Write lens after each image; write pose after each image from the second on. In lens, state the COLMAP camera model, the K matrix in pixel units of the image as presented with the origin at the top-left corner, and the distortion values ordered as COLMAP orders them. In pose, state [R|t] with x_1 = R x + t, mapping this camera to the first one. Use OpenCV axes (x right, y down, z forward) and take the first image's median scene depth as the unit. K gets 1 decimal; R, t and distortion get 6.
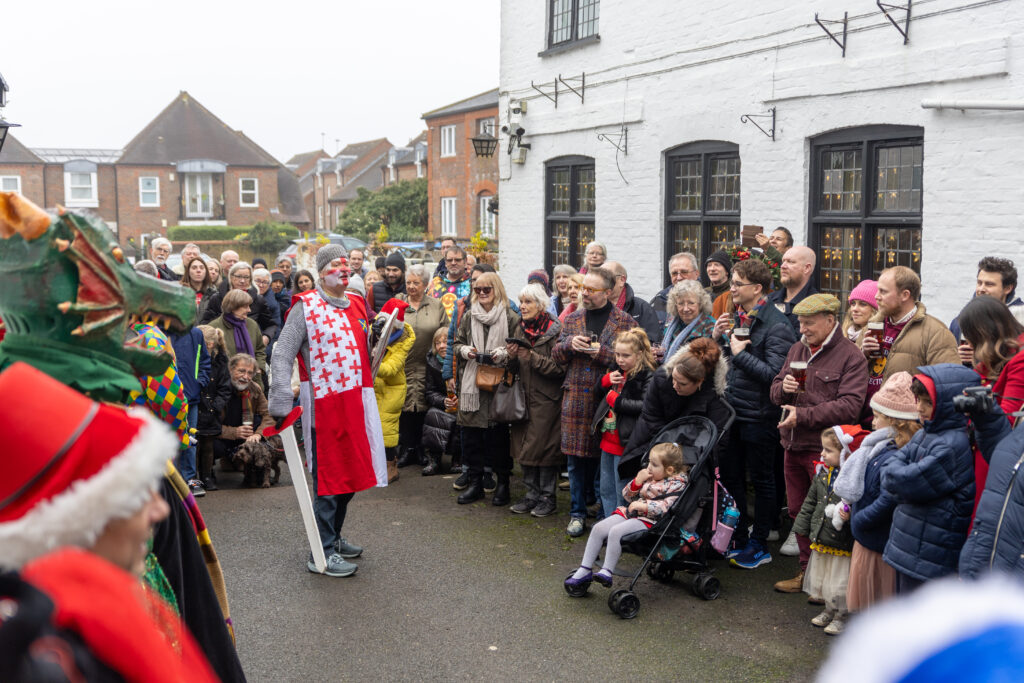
lens RADIAL K [[1141.9, 0, 484.9], [0, 1141.9, 367.3], [0, 0, 1]] dist [-0.012051, 0.012802]
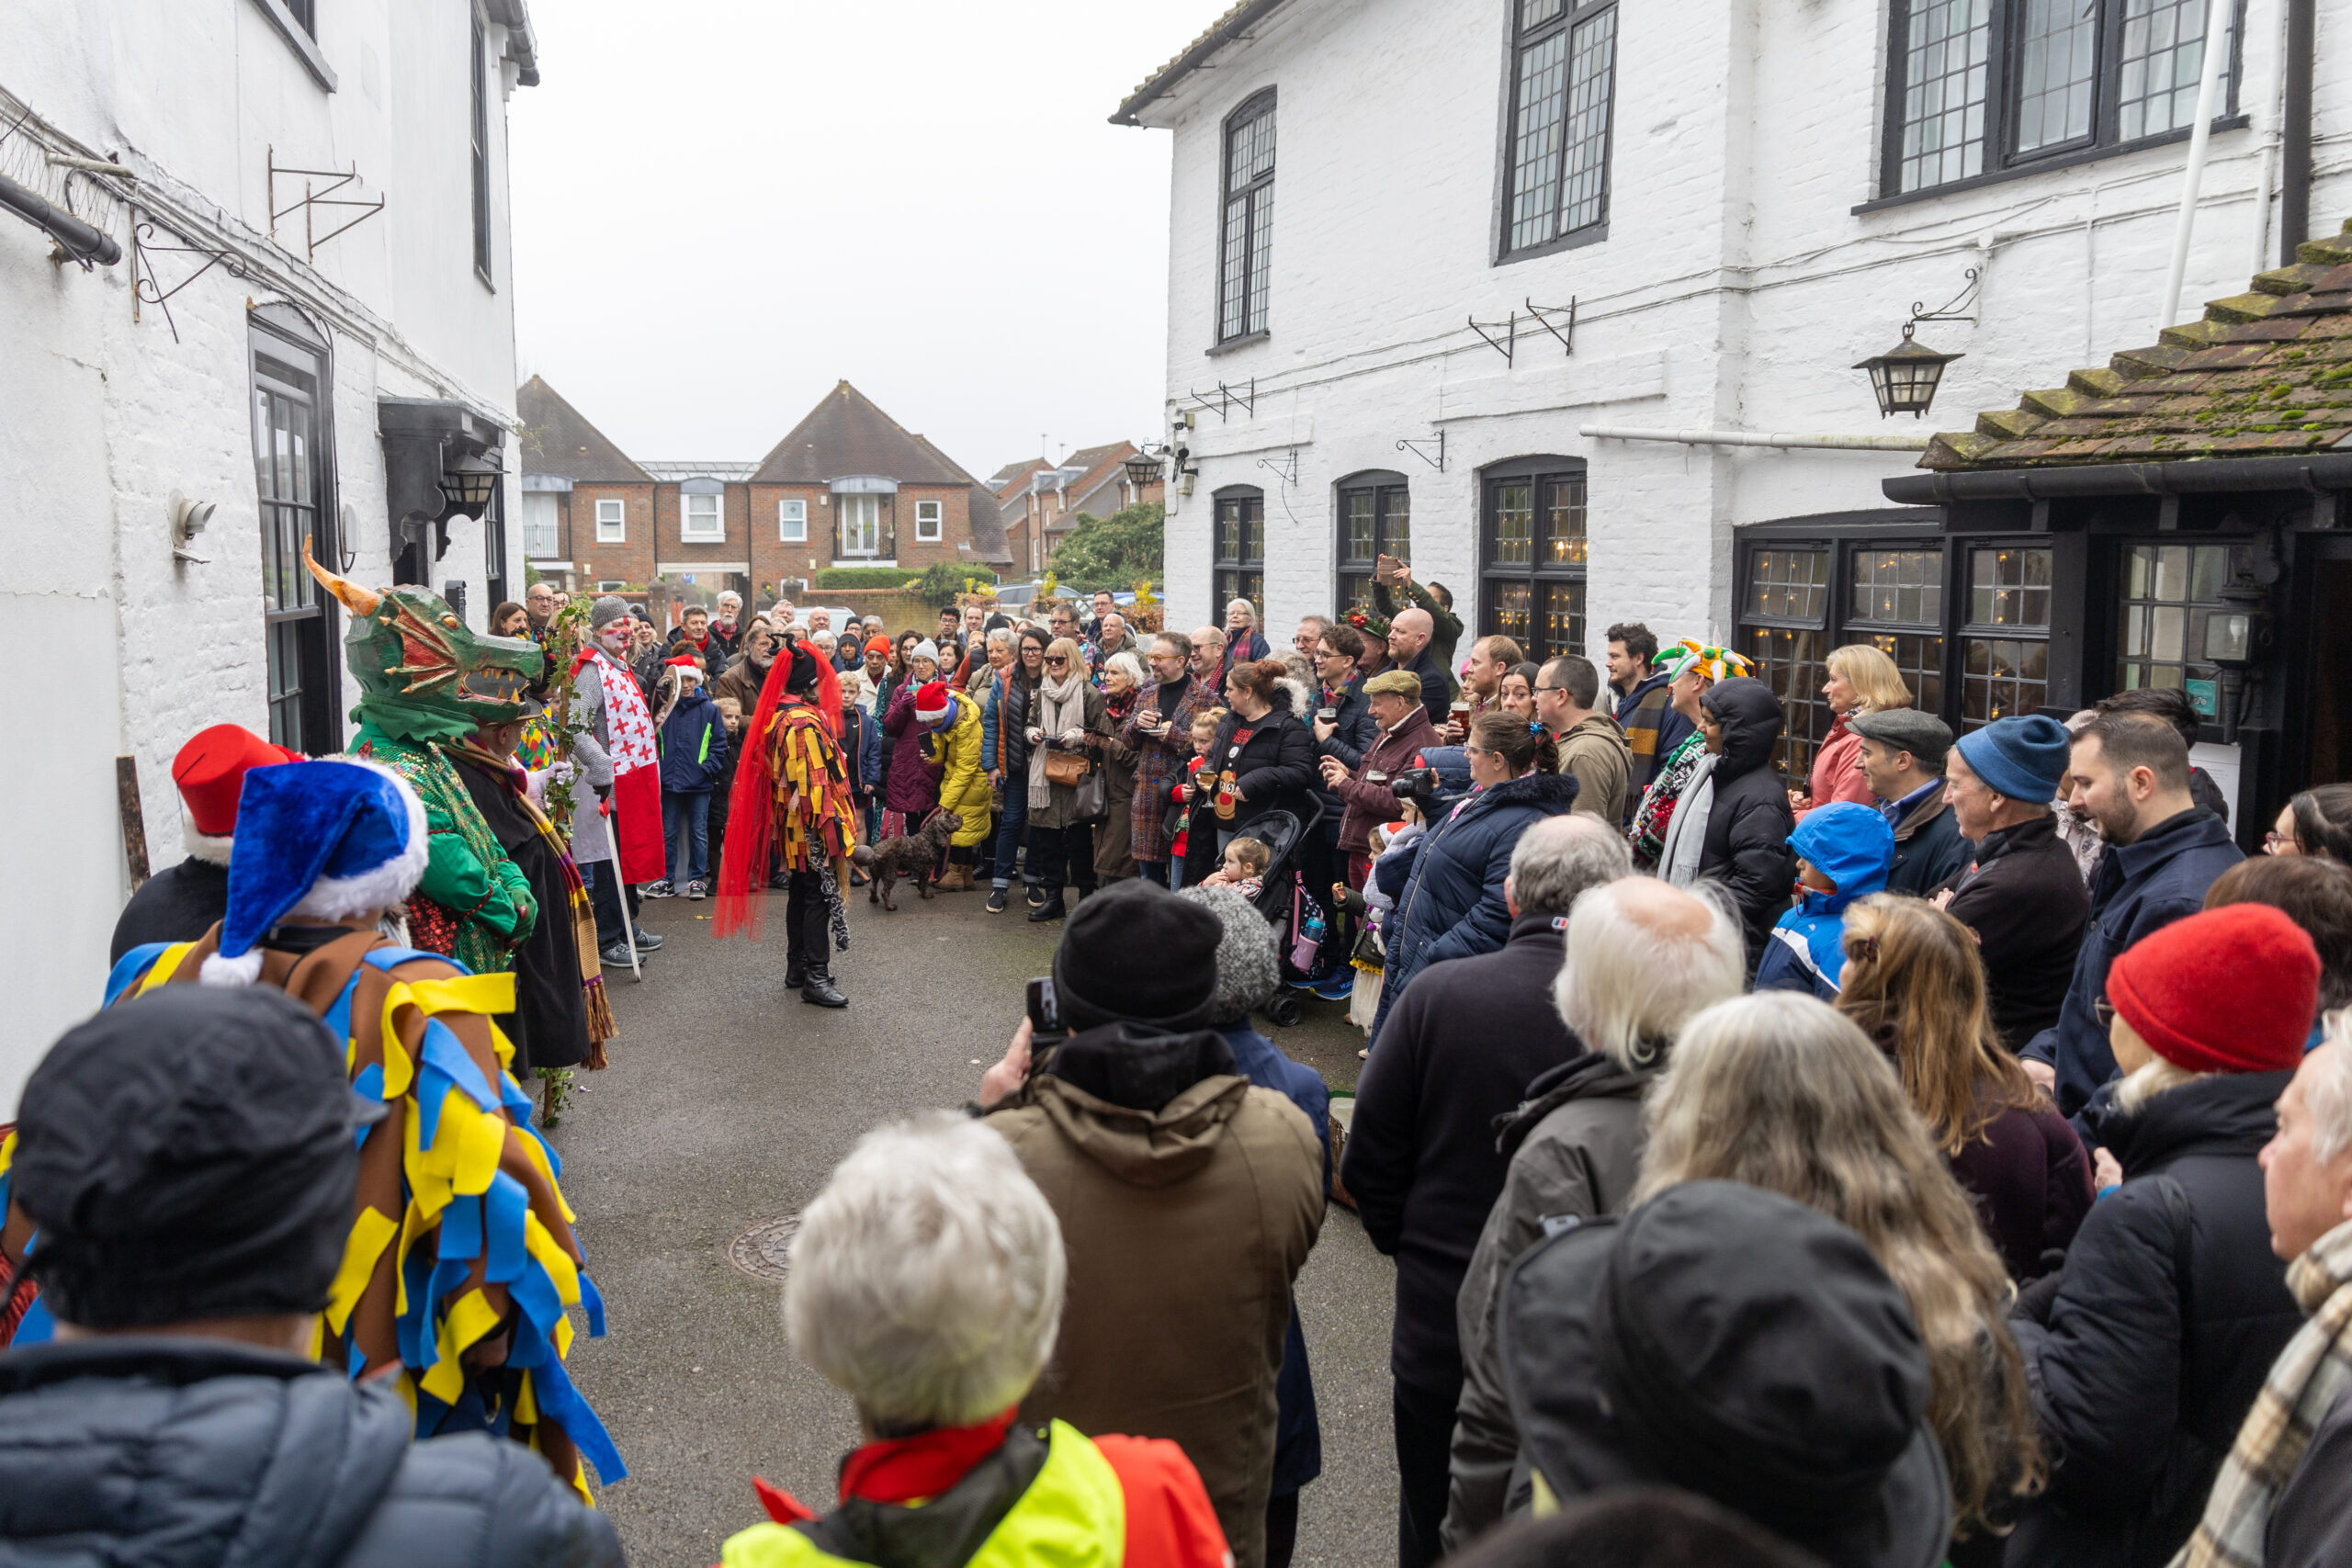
lens RADIAL K [[1709.8, 0, 1028.4], [0, 1709.8, 755.5], [0, 0, 1]] dist [-0.002492, -0.002247]
pose [[0.985970, 0.018306, -0.165915, 0.124294], [-0.020252, 0.999744, -0.010042, 0.009580], [0.165688, 0.013261, 0.986089, -0.145052]]
